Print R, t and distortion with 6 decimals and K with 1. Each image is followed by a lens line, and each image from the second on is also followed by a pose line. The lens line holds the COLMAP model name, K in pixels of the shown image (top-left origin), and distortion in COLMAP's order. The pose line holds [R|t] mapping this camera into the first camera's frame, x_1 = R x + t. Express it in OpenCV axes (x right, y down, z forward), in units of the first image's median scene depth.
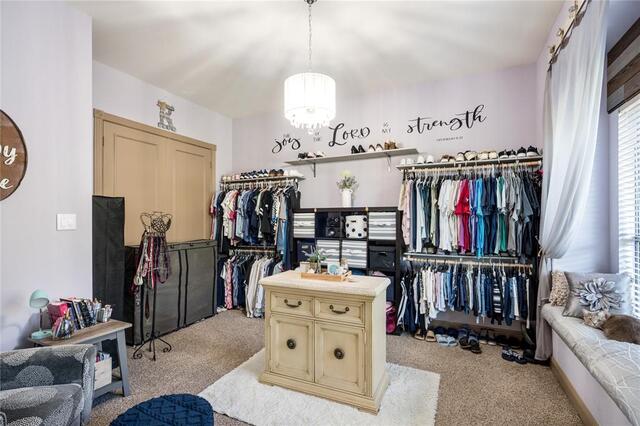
lens RADIAL K [[297.9, 0, 321.3], [0, 297.9, 218.4], [0, 0, 1]] dist [-0.007629, 0.002002]
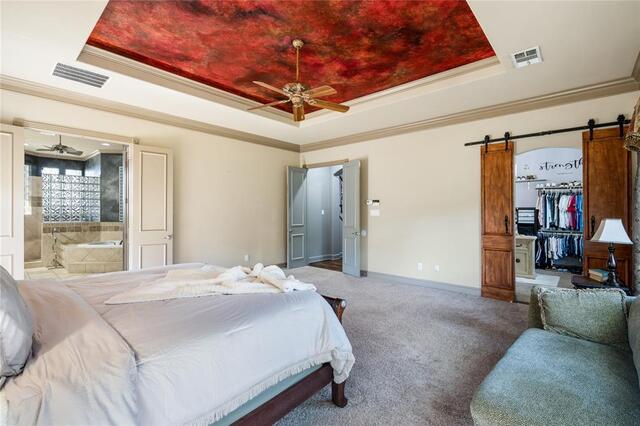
lens RADIAL K [[297.9, 0, 317.7], [0, 297.9, 210.4], [0, 0, 1]] dist [-0.007629, 0.002002]
pose [[0.956874, 0.002422, -0.290494, -0.635002], [-0.003889, 0.999982, -0.004475, -0.003797], [0.290478, 0.005412, 0.956866, -1.523245]]
